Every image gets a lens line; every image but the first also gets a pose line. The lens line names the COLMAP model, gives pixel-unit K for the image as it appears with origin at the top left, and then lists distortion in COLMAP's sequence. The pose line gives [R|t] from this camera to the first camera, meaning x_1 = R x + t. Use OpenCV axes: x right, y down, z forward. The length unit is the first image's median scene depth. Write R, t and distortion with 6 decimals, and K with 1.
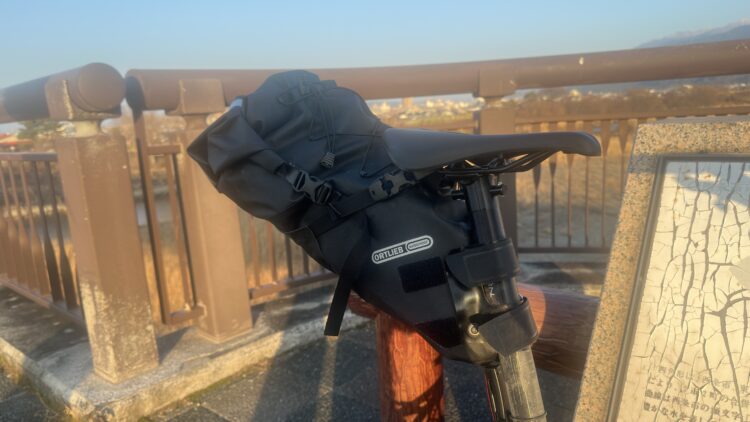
lens RADIAL K [[530.1, 0, 375.7], [0, 530.1, 208.2], [0, 0, 1]] dist [-0.006198, -0.003050]
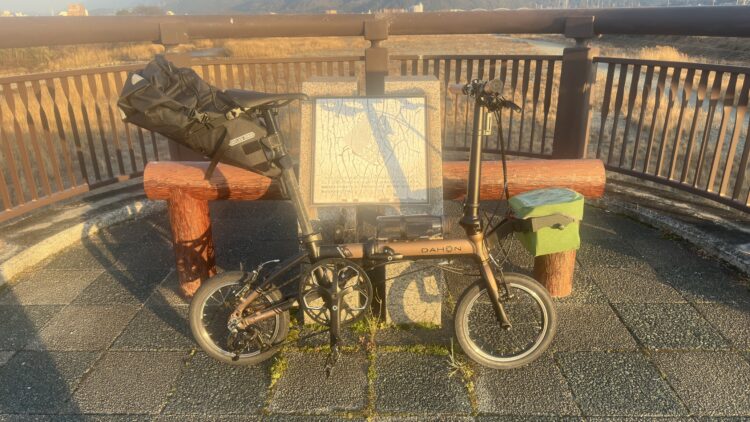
lens RADIAL K [[530.1, 0, 374.6], [0, 530.1, 212.2], [0, 0, 1]] dist [-0.006198, -0.003050]
pose [[0.761298, -0.164389, 0.627218, -0.920178], [0.072585, 0.982854, 0.169497, 0.031368], [-0.644327, -0.083511, 0.760177, -1.143096]]
